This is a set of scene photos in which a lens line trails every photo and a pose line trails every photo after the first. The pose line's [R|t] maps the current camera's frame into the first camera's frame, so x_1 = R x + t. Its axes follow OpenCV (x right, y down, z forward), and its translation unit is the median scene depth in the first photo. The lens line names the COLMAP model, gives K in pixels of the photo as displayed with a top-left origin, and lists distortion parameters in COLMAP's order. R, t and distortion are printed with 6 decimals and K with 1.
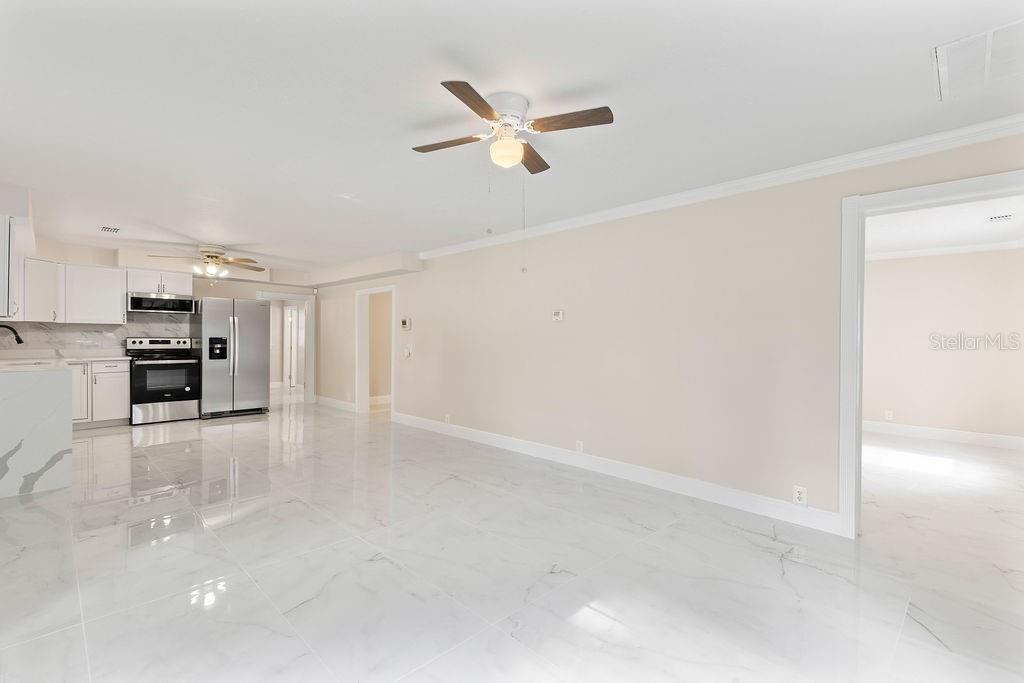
lens RADIAL K [[465.1, 0, 515.6], [0, 465.1, 340.7], [0, 0, 1]] dist [0.005420, -0.001172]
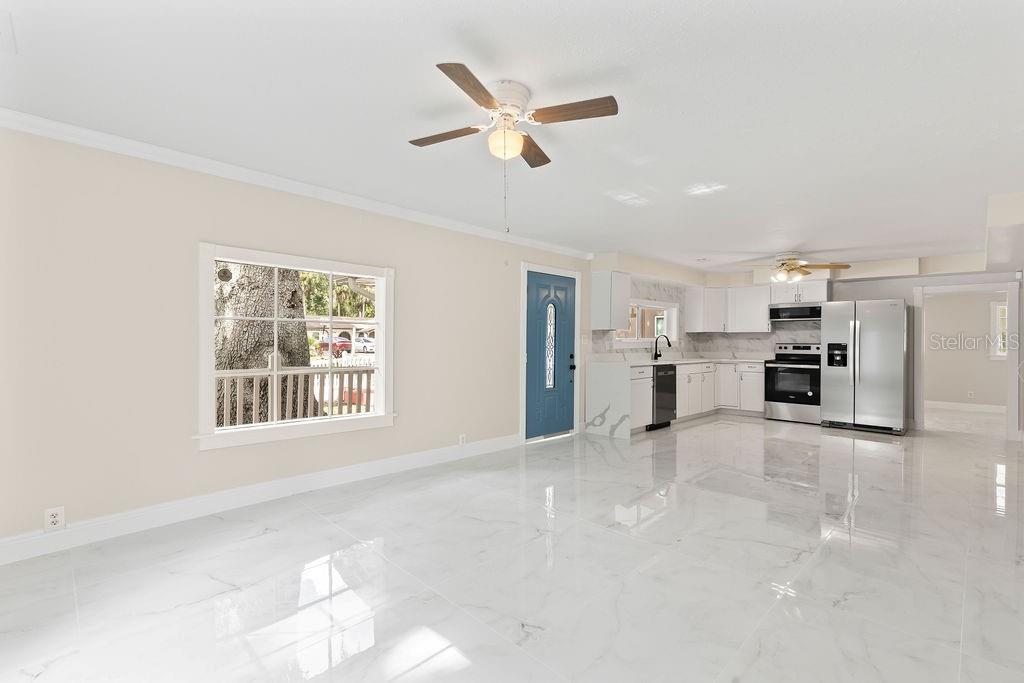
lens RADIAL K [[465.1, 0, 513.2], [0, 465.1, 339.2], [0, 0, 1]] dist [0.005420, -0.001172]
pose [[-0.009638, -0.010951, -0.999894, 0.320591], [-0.012157, 0.999867, -0.010833, 0.003067], [0.999880, 0.012051, -0.009770, 0.350906]]
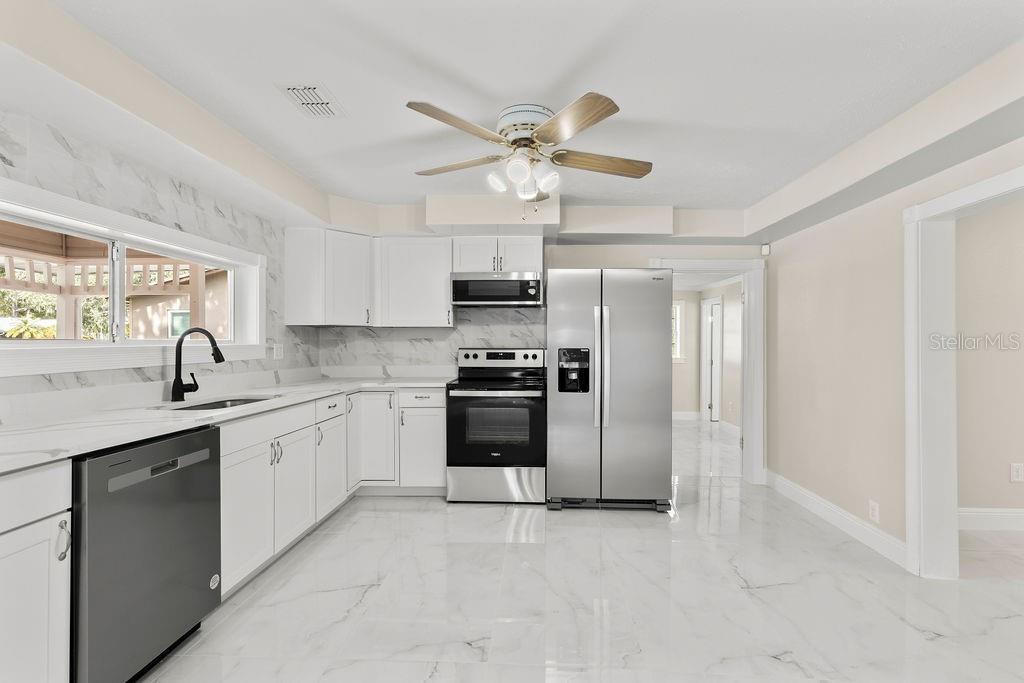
lens RADIAL K [[465.1, 0, 512.4], [0, 465.1, 342.3], [0, 0, 1]] dist [0.005420, -0.001172]
pose [[0.661979, -0.007295, -0.749487, -0.310975], [-0.001567, 0.999937, -0.011116, -0.007731], [0.749521, 0.008533, 0.661926, 0.625575]]
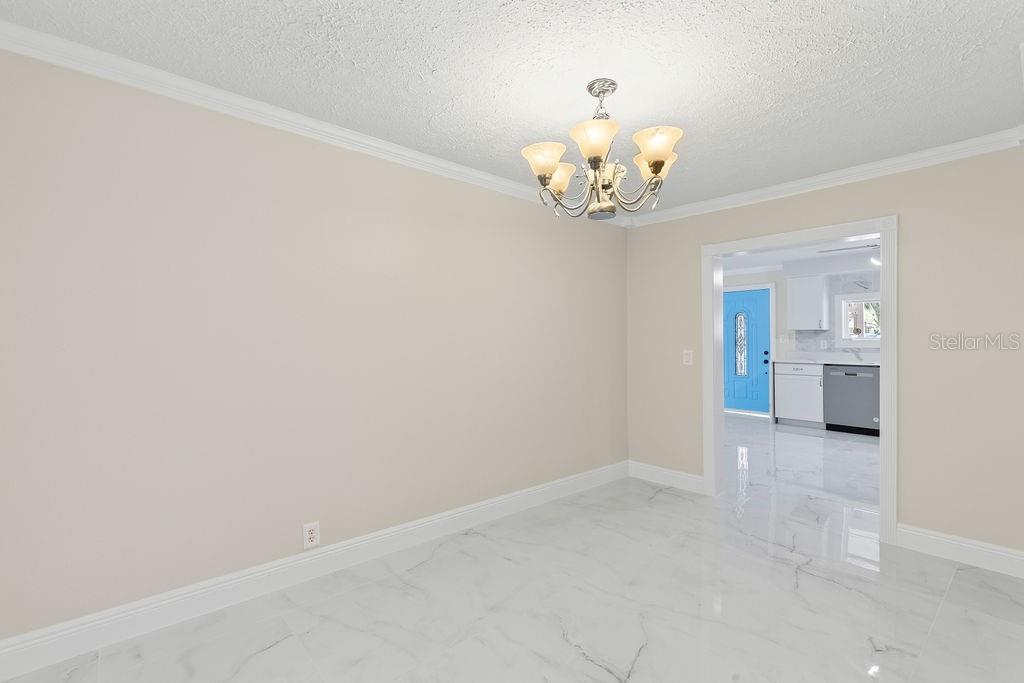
lens RADIAL K [[465.1, 0, 511.2], [0, 465.1, 337.8], [0, 0, 1]] dist [0.005420, -0.001172]
pose [[-0.998648, -0.002136, 0.051932, -0.027119], [-0.001858, 0.999984, 0.005394, -0.014883], [-0.051943, 0.005290, -0.998636, 1.567333]]
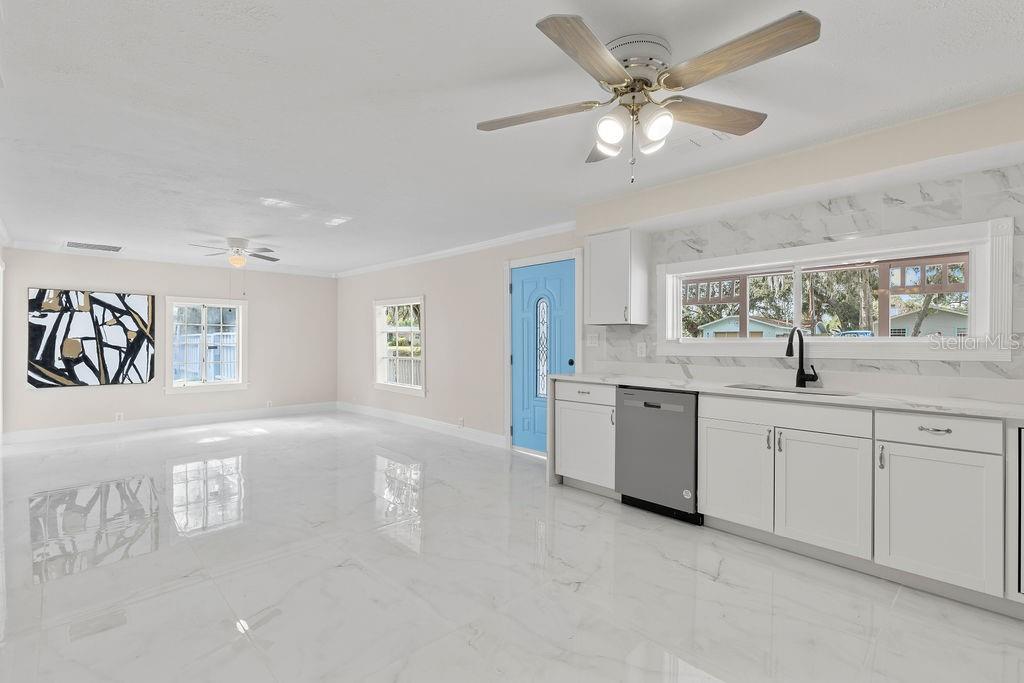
lens RADIAL K [[465.1, 0, 517.6], [0, 465.1, 338.7], [0, 0, 1]] dist [0.005420, -0.001172]
pose [[-0.999881, -0.014311, 0.005683, -0.490176], [-0.014321, 0.999896, -0.001664, -0.007138], [-0.005659, -0.001745, -0.999982, 1.123186]]
